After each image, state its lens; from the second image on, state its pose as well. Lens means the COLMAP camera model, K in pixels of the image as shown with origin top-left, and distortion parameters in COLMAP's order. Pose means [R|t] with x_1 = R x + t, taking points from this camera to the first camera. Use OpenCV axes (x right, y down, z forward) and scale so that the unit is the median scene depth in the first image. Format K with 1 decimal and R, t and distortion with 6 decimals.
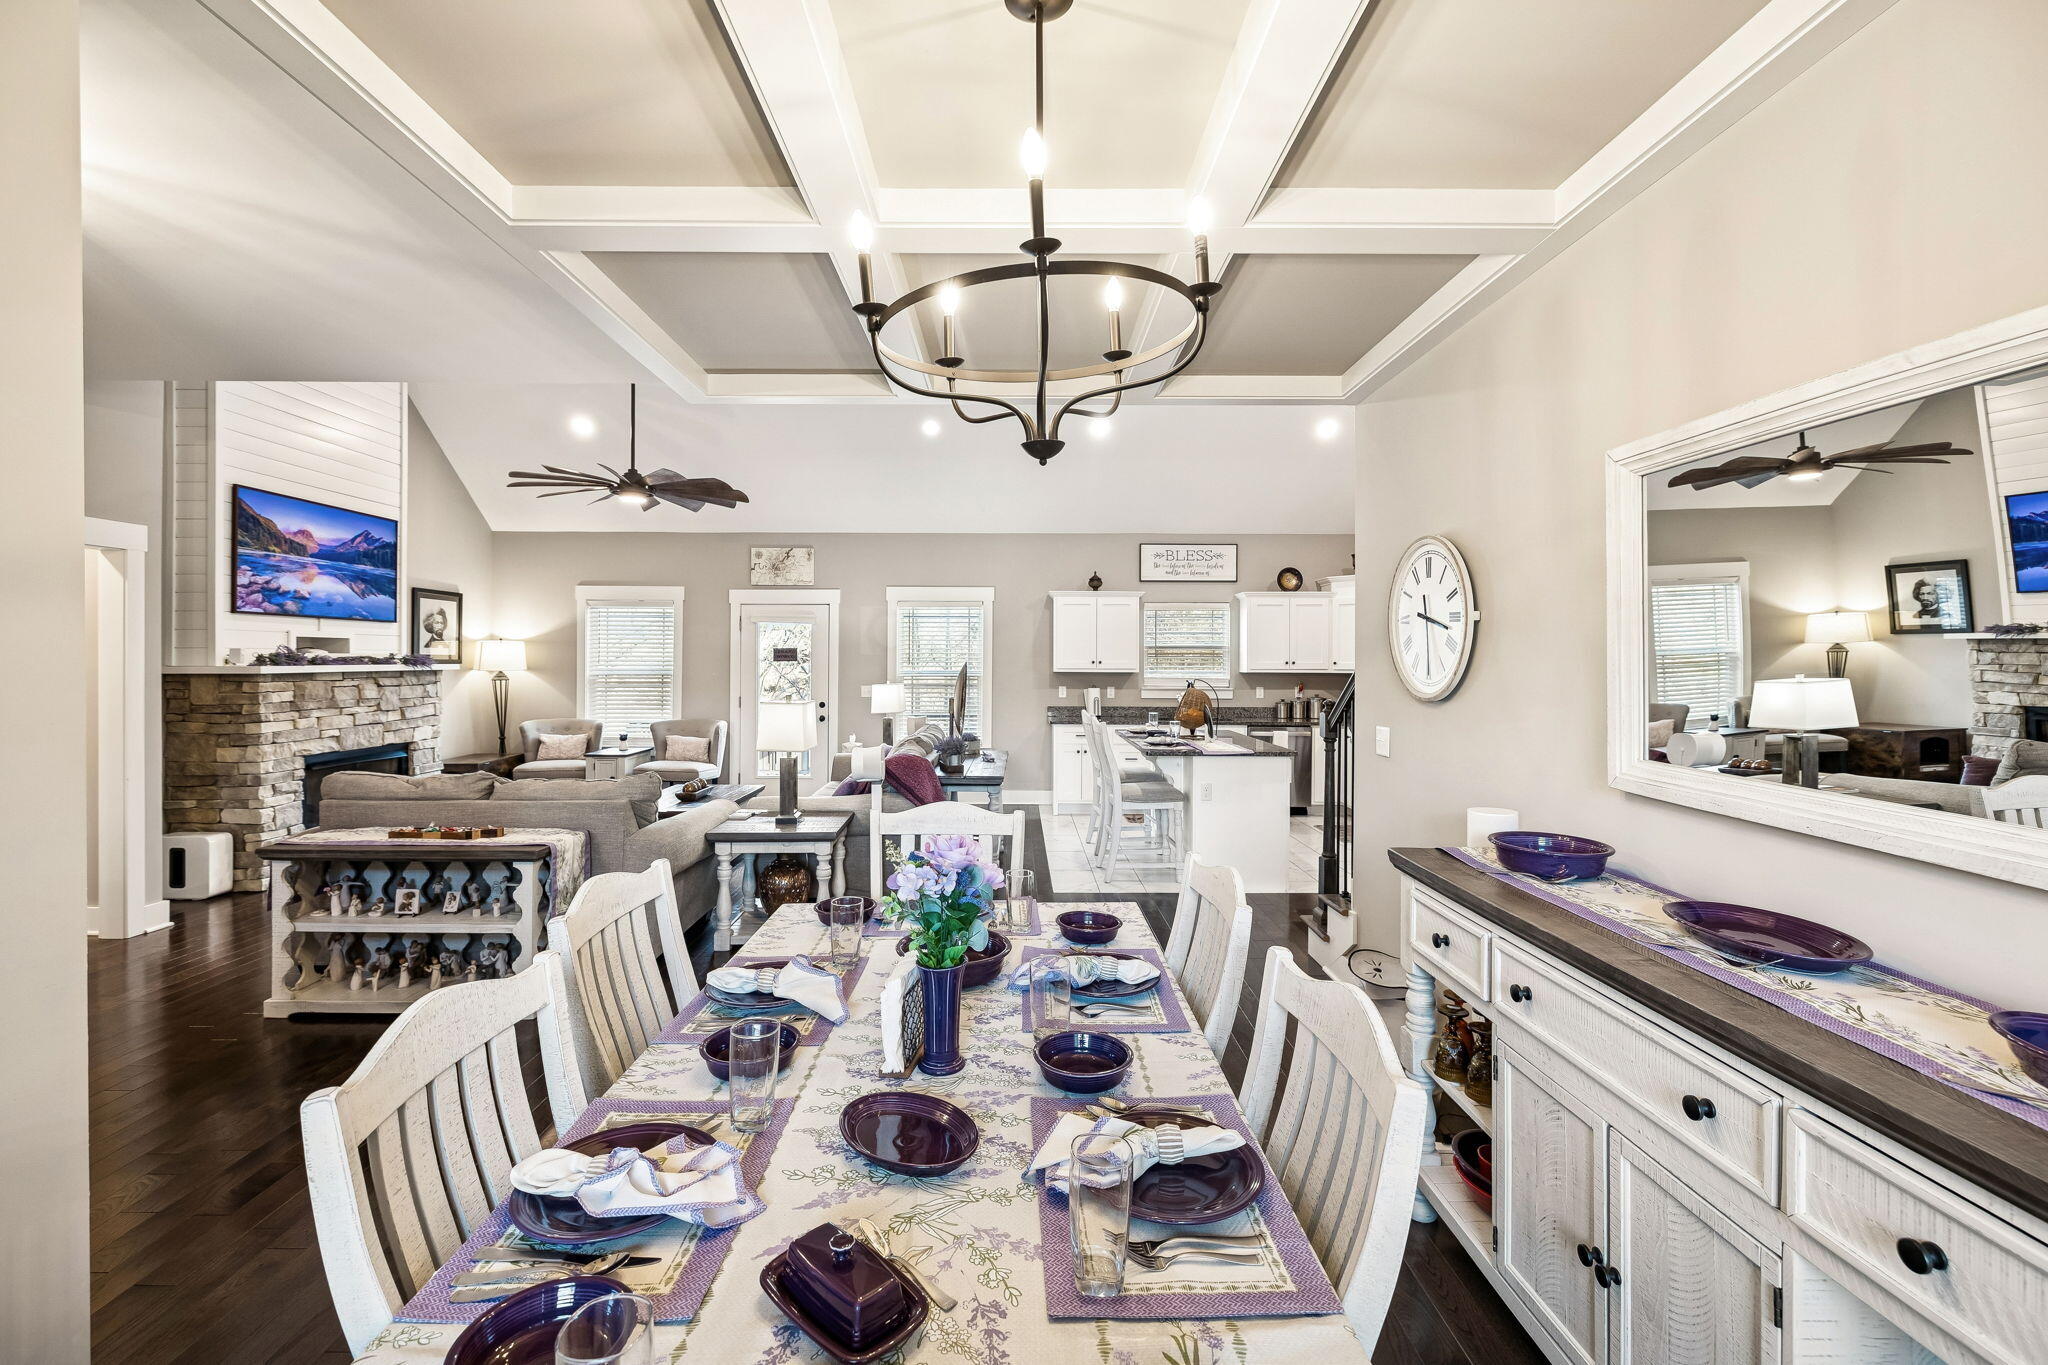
lens RADIAL K [[856.9, 0, 1014.2], [0, 856.9, 657.8], [0, 0, 1]] dist [0.001121, 0.000073]
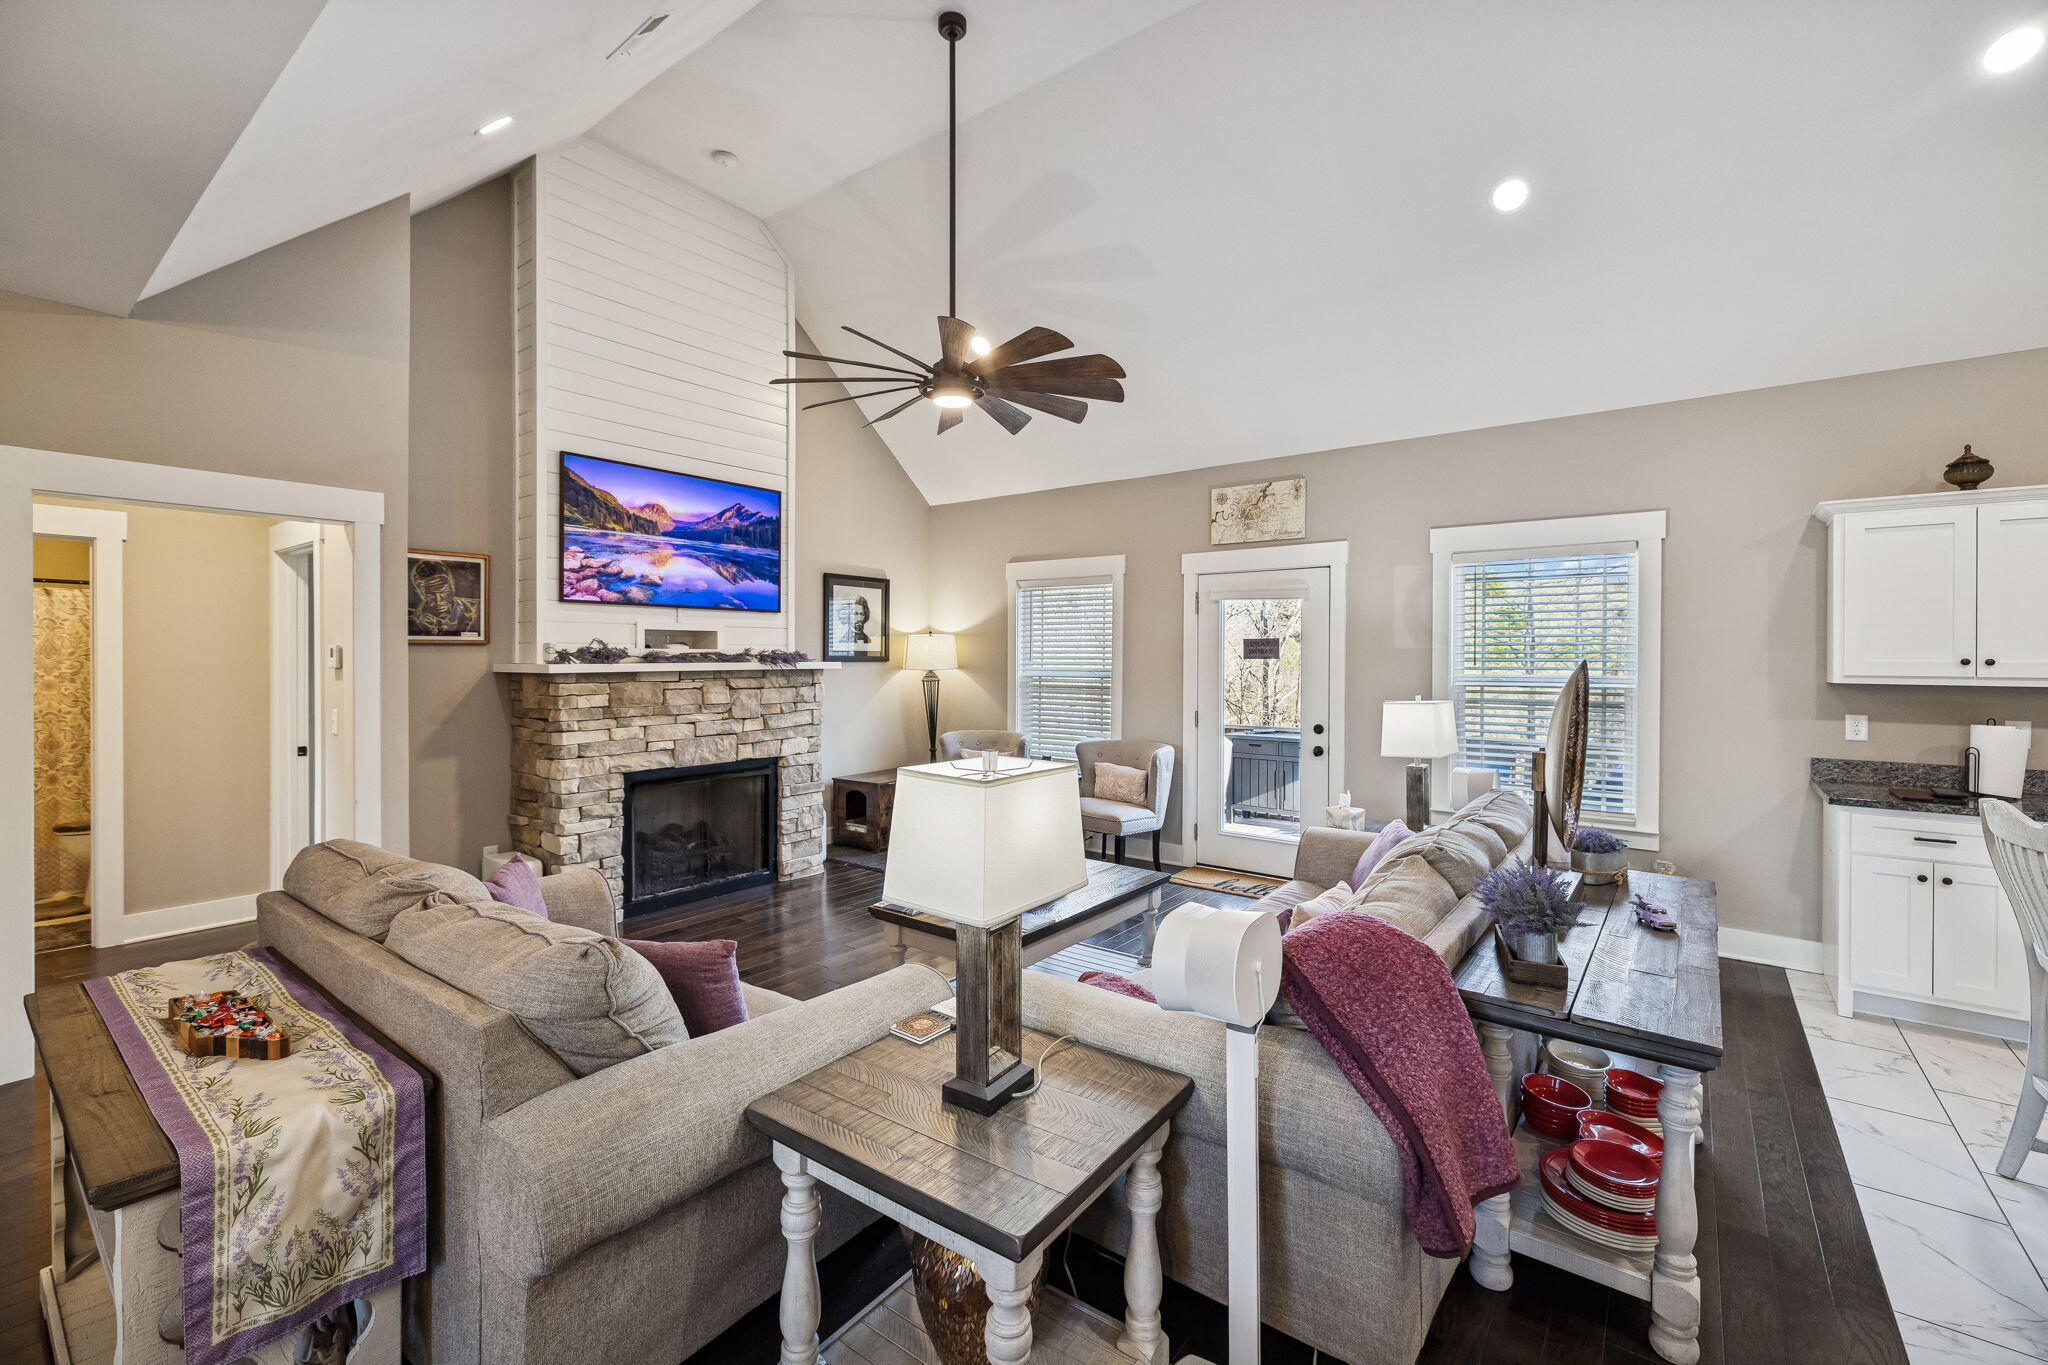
lens RADIAL K [[856.9, 0, 1018.6], [0, 856.9, 660.1], [0, 0, 1]] dist [0.001121, 0.000073]
pose [[0.788804, 0.001749, -0.614642, -0.017333], [0.001624, 0.999987, 0.004929, 0.002004], [0.614643, -0.004886, 0.788790, 0.481909]]
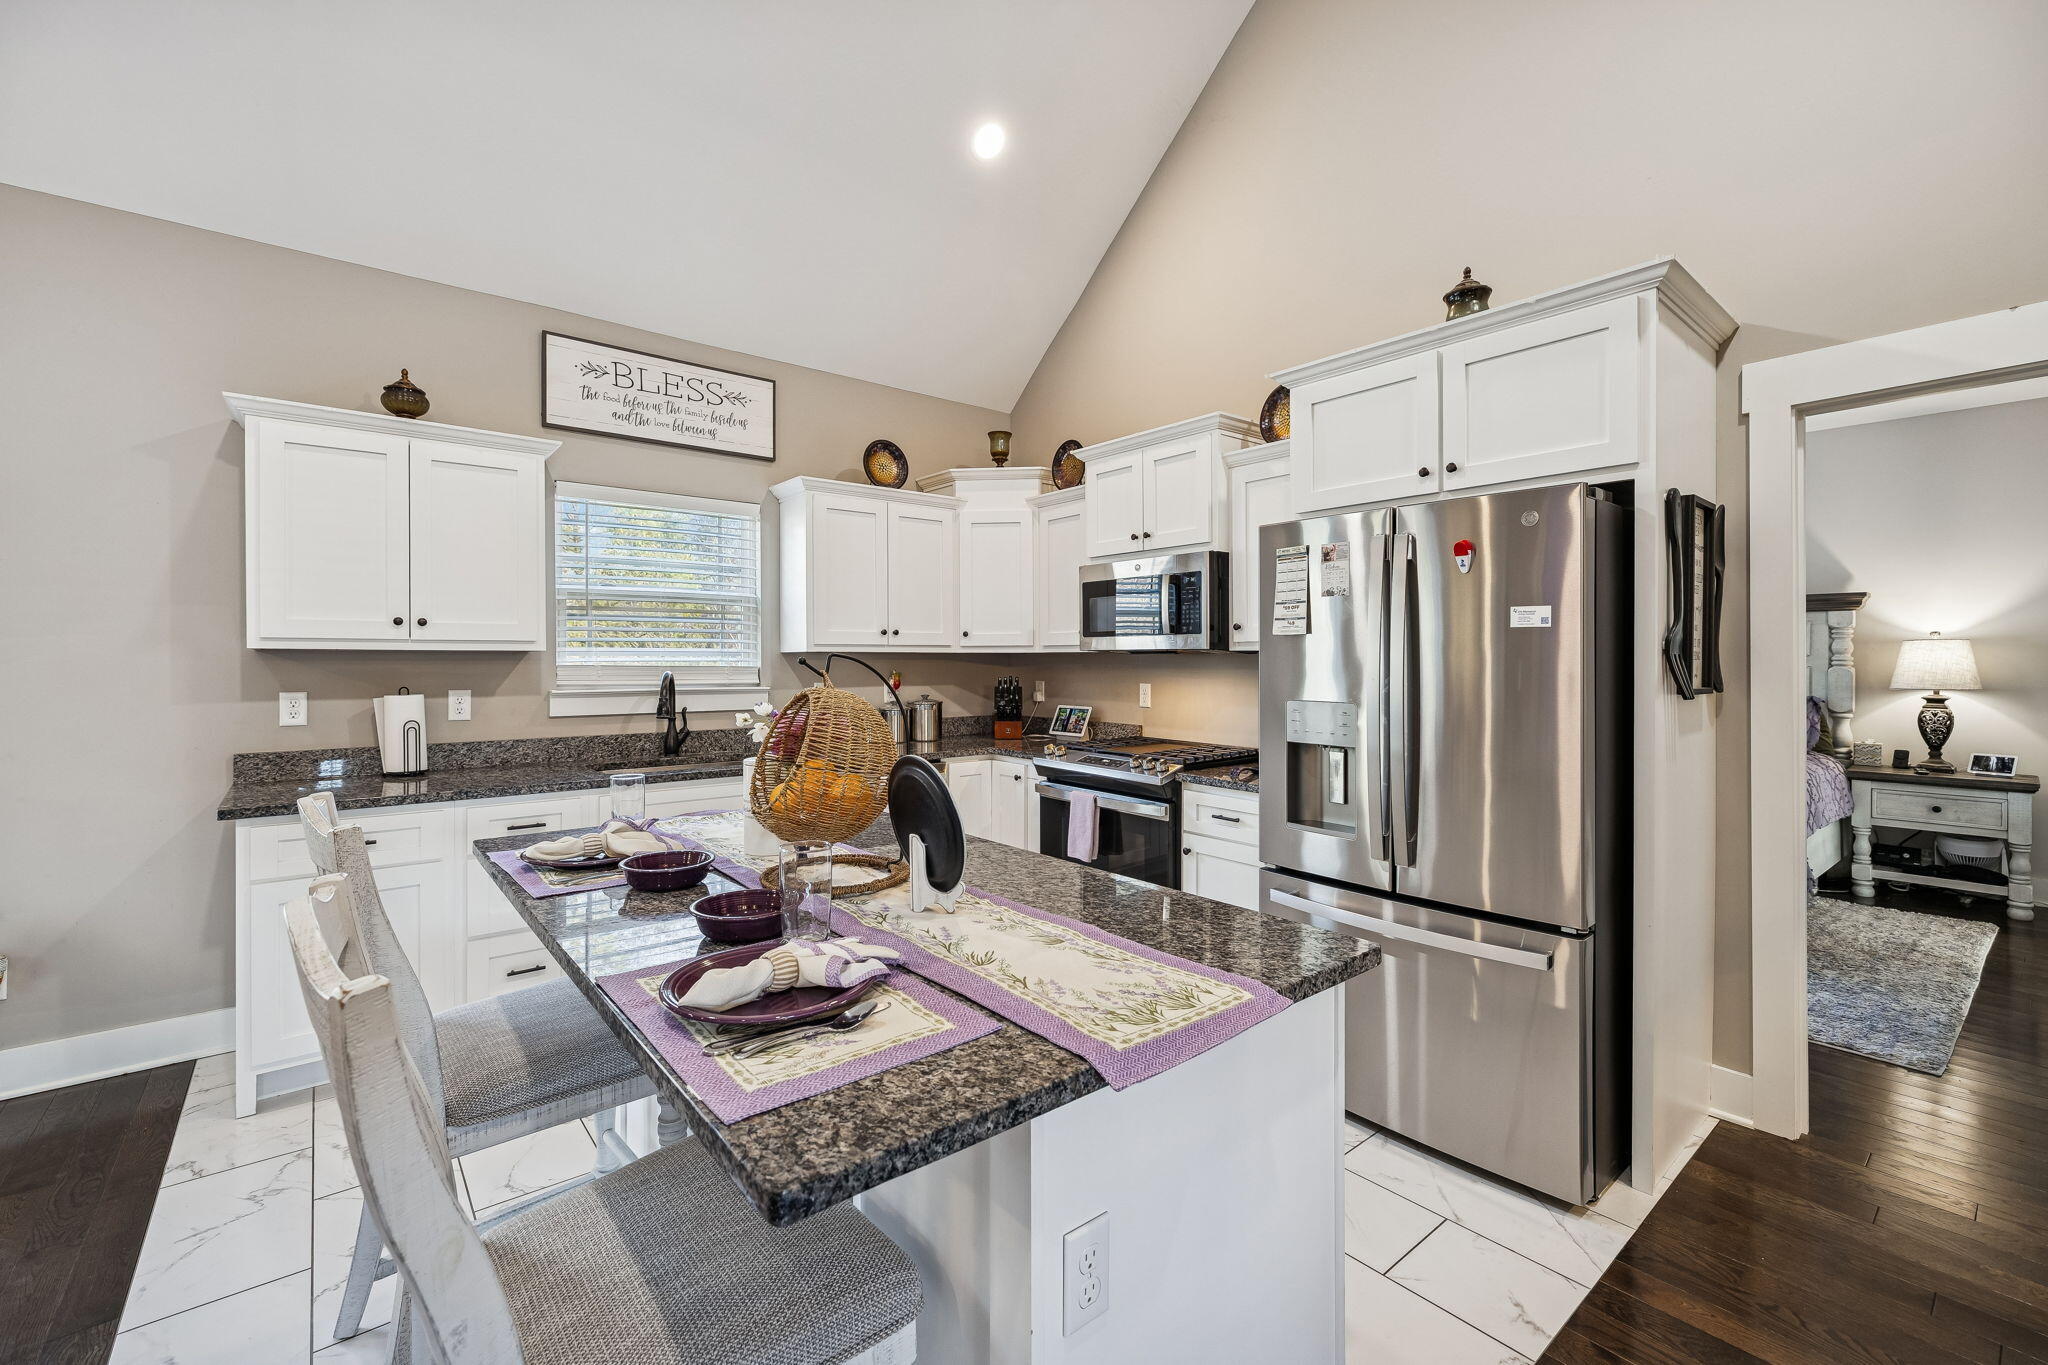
lens RADIAL K [[856.9, 0, 1023.7], [0, 856.9, 661.6], [0, 0, 1]] dist [0.001121, 0.000073]
pose [[0.776273, -0.006589, 0.630362, 0.087263], [-0.003023, 0.999895, 0.014175, 0.019763], [-0.630389, -0.012909, 0.776172, 0.704844]]
